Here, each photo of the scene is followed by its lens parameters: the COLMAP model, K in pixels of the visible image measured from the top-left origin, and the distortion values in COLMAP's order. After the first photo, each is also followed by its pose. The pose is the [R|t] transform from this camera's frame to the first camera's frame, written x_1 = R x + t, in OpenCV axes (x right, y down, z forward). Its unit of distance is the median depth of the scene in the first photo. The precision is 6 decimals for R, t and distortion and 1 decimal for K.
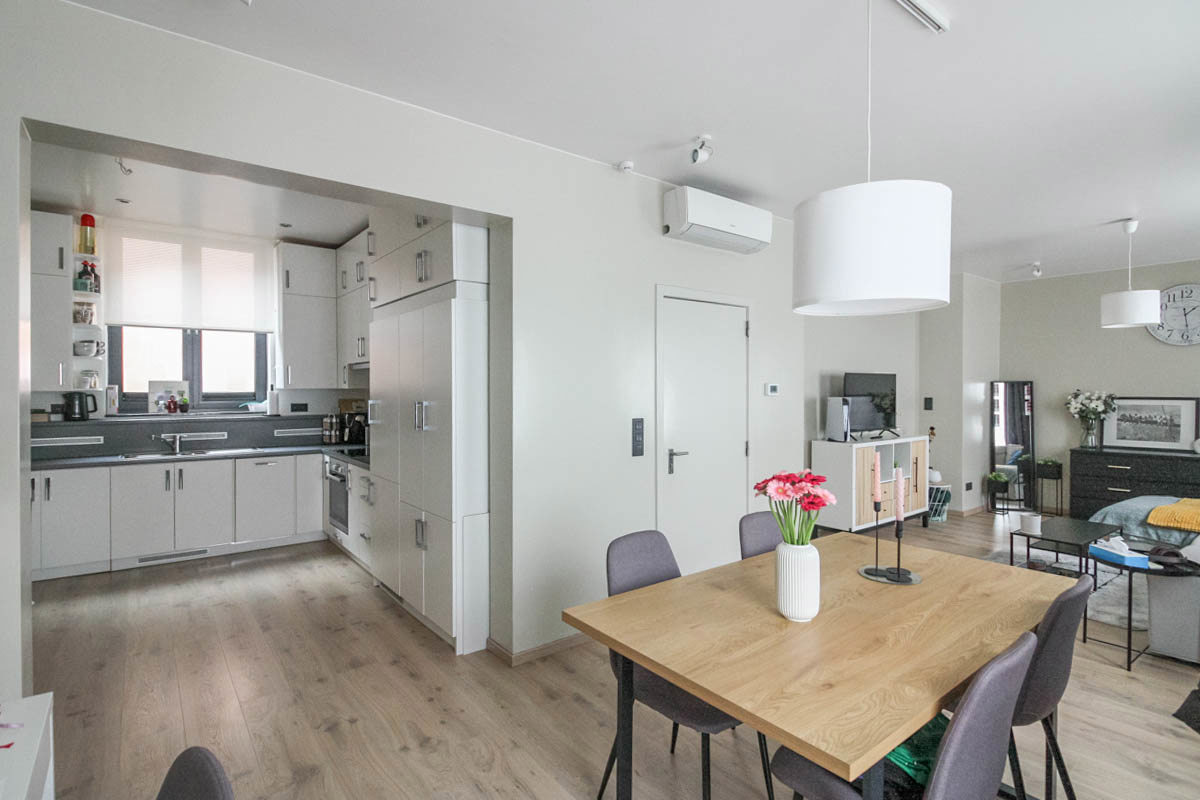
lens RADIAL K [[577.9, 0, 592.6], [0, 577.9, 393.0], [0, 0, 1]] dist [0.005578, -0.001544]
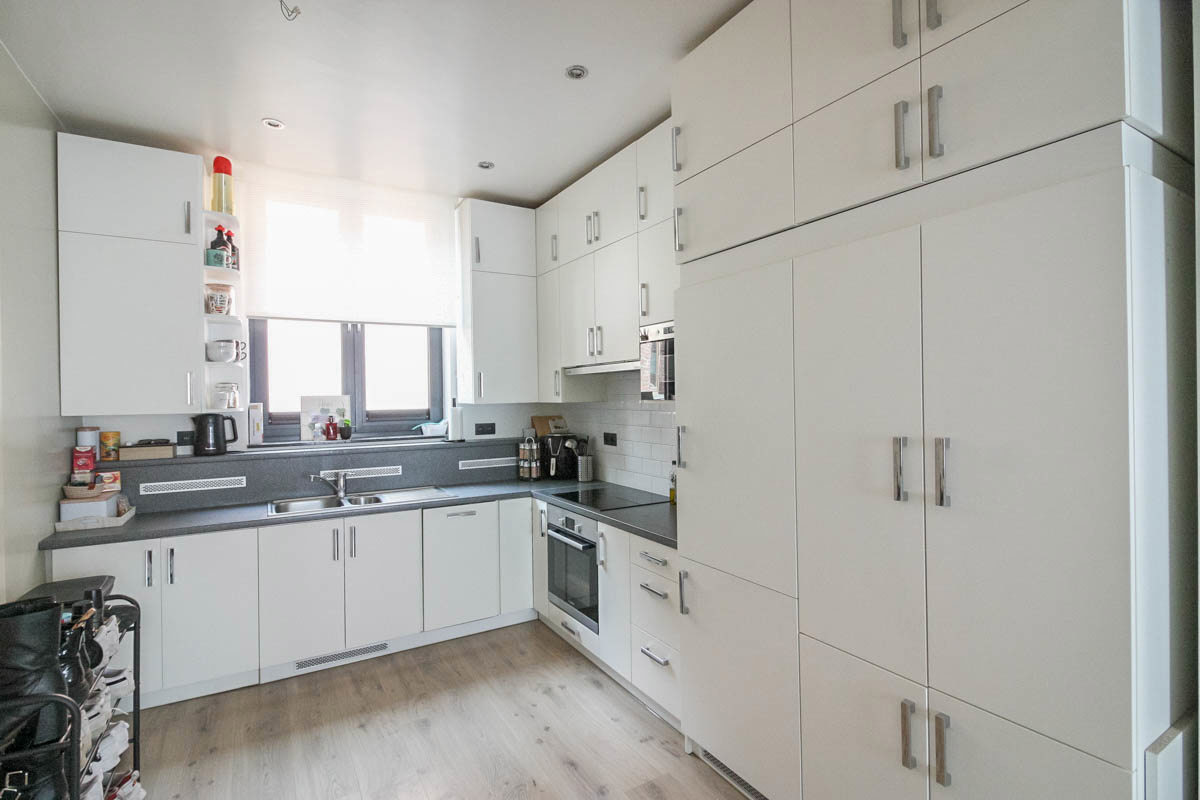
lens RADIAL K [[577.9, 0, 606.7], [0, 577.9, 398.5], [0, 0, 1]] dist [0.005578, -0.001544]
pose [[0.991940, -0.013339, -0.126006, -0.308012], [0.012881, 0.999907, -0.004447, -0.009808], [0.126054, 0.002788, 0.992019, 0.345500]]
